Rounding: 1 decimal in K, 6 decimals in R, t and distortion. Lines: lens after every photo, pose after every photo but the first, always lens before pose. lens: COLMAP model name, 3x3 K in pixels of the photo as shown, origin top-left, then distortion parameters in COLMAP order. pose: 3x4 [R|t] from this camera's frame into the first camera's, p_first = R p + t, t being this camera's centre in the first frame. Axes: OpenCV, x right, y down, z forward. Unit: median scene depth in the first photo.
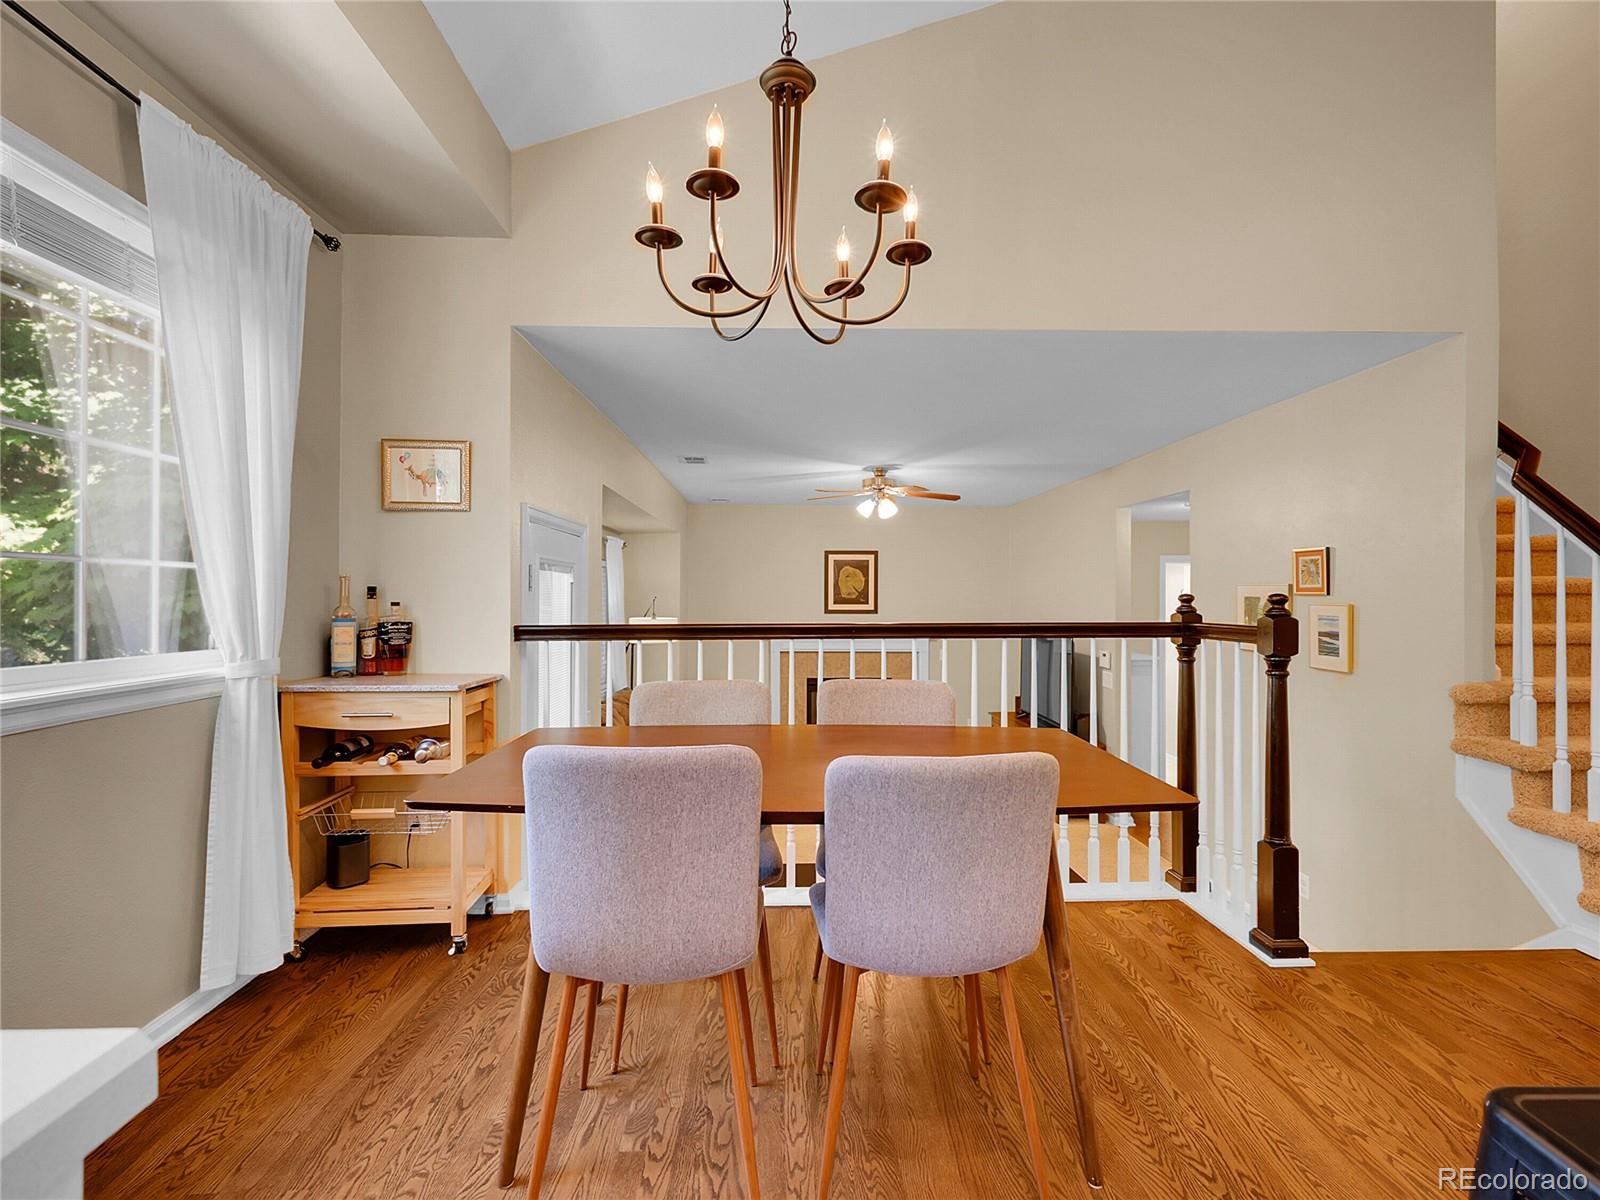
lens RADIAL K [[796.4, 0, 802.7], [0, 796.4, 595.1], [0, 0, 1]] dist [0.030093, 0.000026]
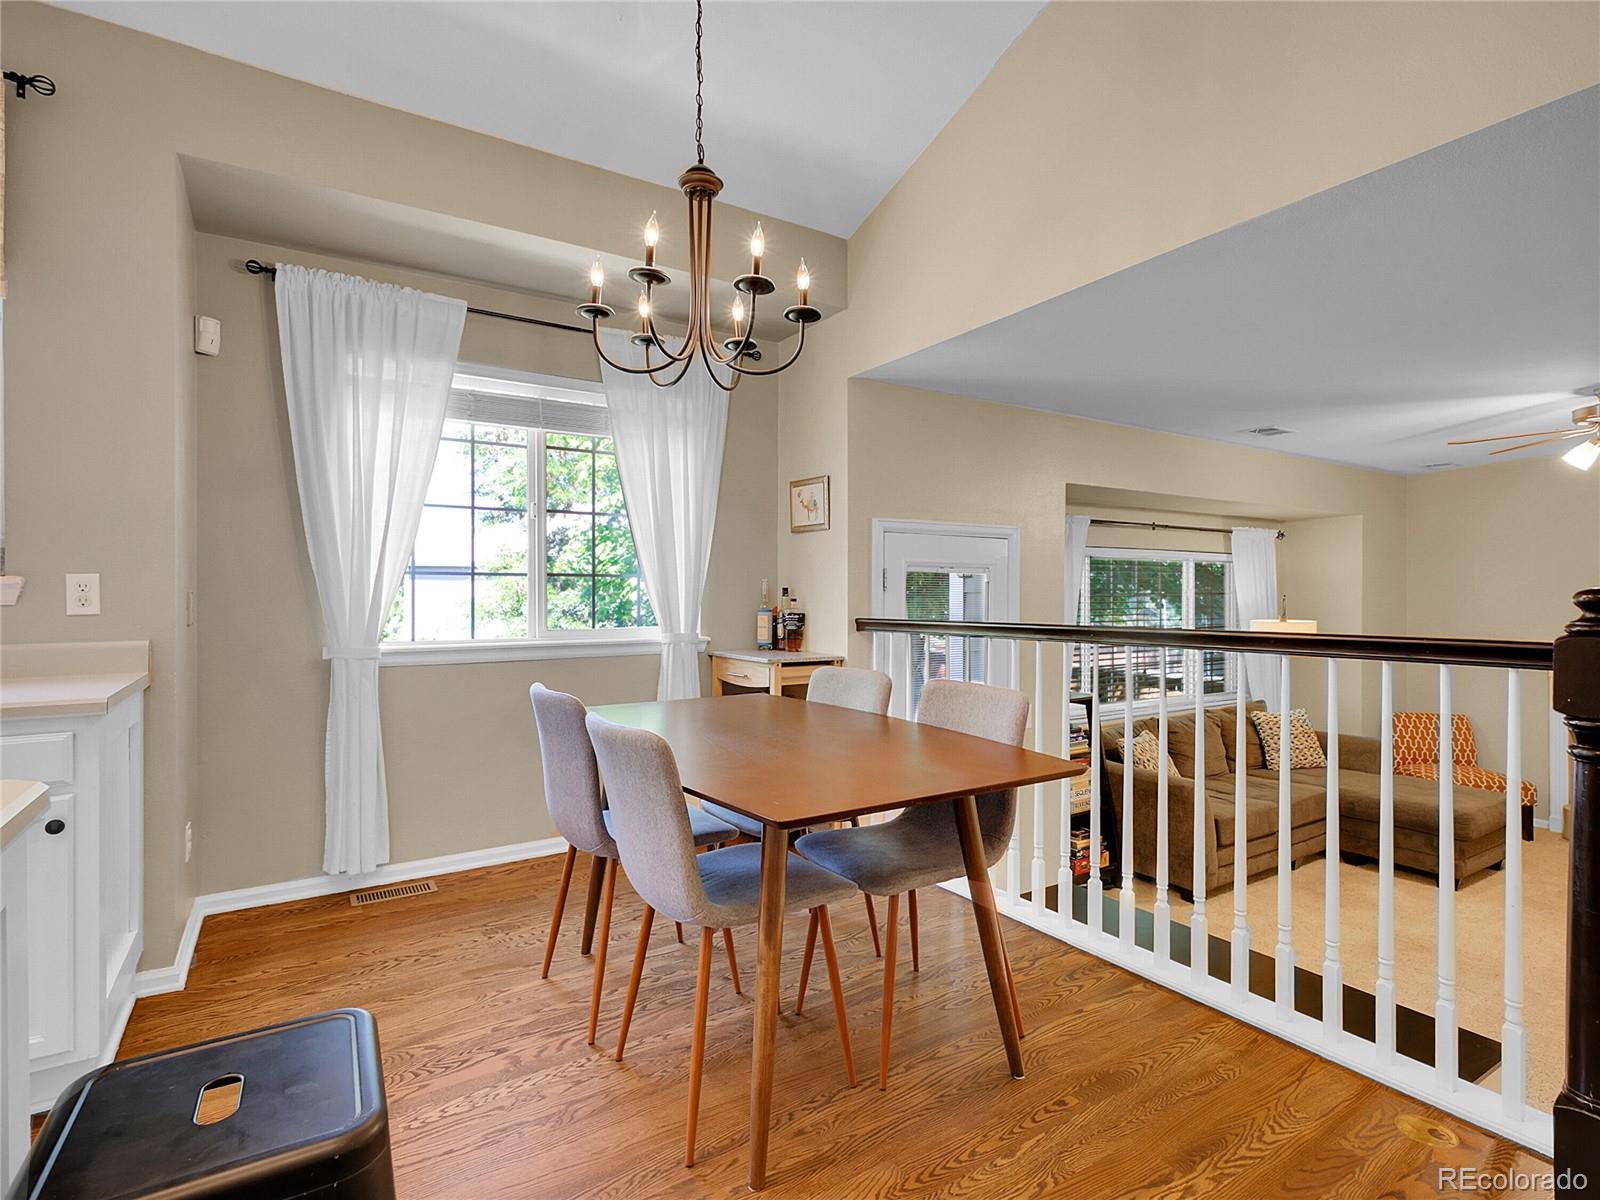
lens RADIAL K [[800.8, 0, 800.0], [0, 800.8, 600.0], [0, 0, 1]] dist [0.000782, 0.000611]
pose [[0.500834, 0.005613, -0.865525, 0.696201], [0.000852, 0.999975, 0.006978, 0.001232], [0.865543, -0.004232, 0.500817, 0.317078]]
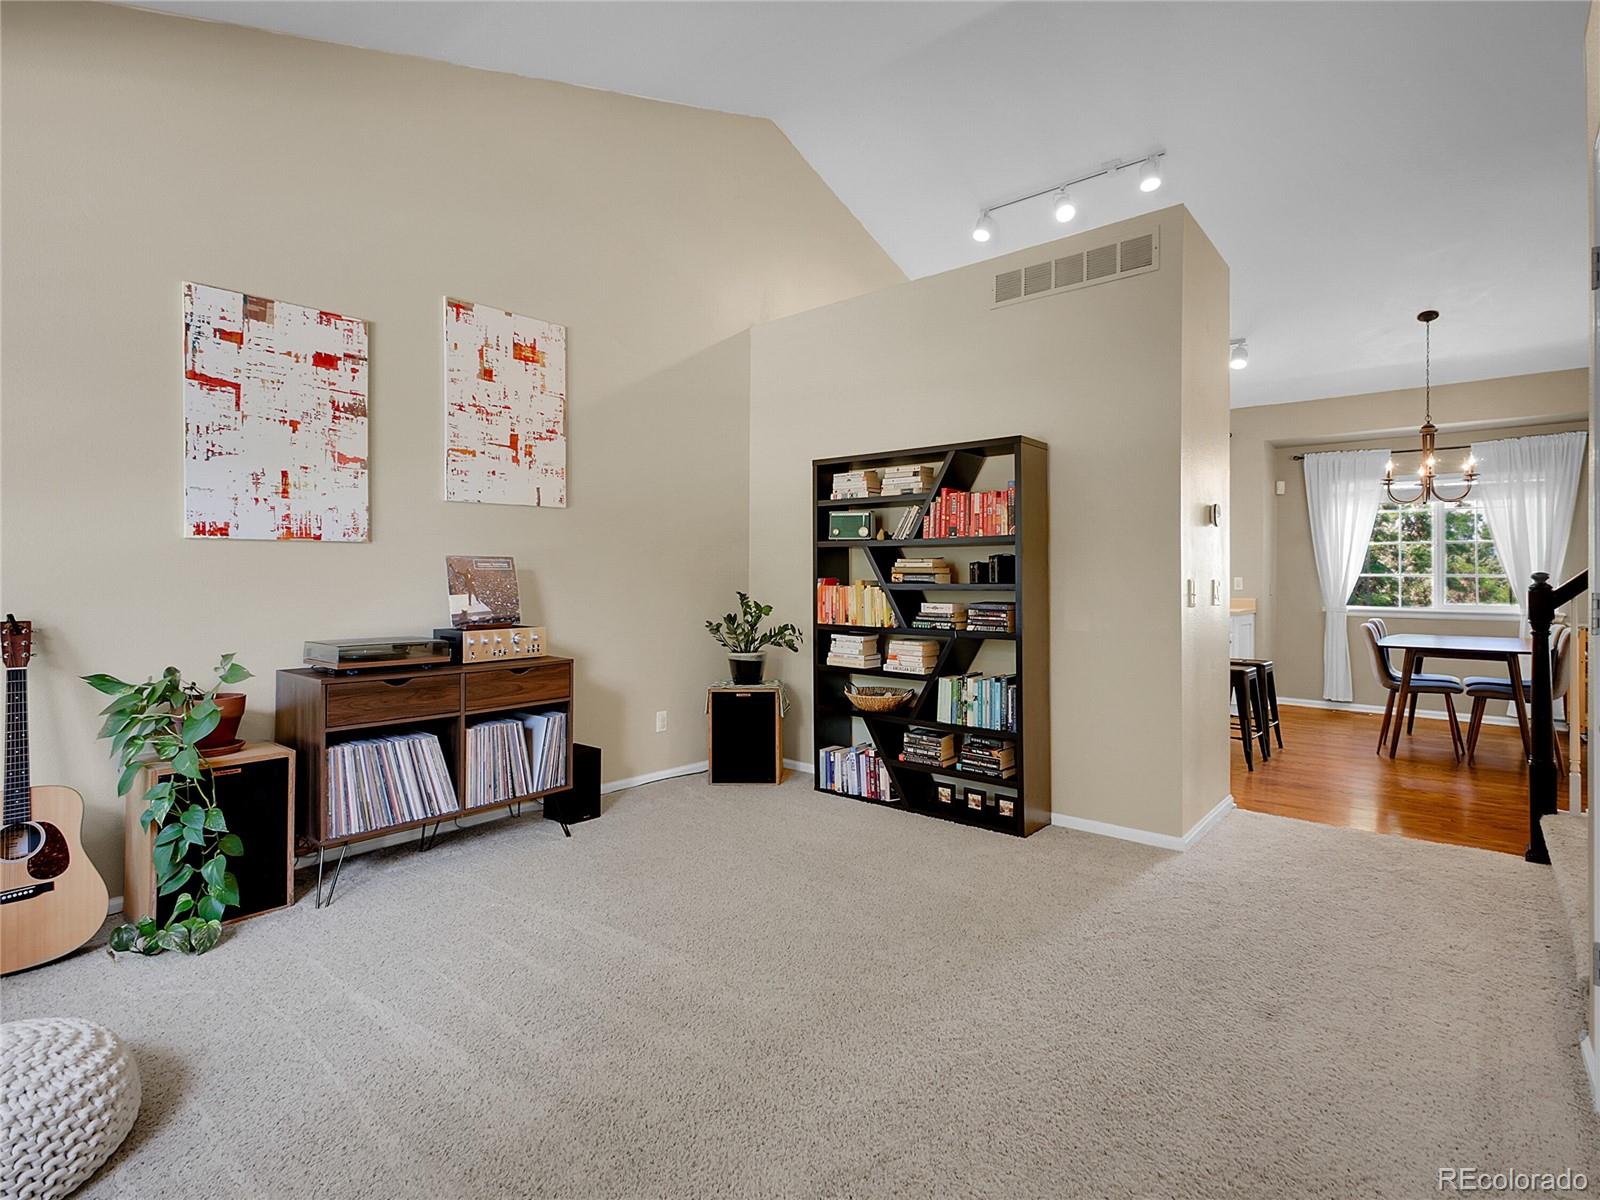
lens RADIAL K [[800.8, 0, 800.0], [0, 800.8, 600.0], [0, 0, 1]] dist [0.000782, 0.000611]
pose [[-0.653432, 0.004842, -0.756970, 2.385364], [0.007070, 0.999975, 0.000293, 0.037372], [0.756952, -0.005160, -0.653450, 0.680568]]
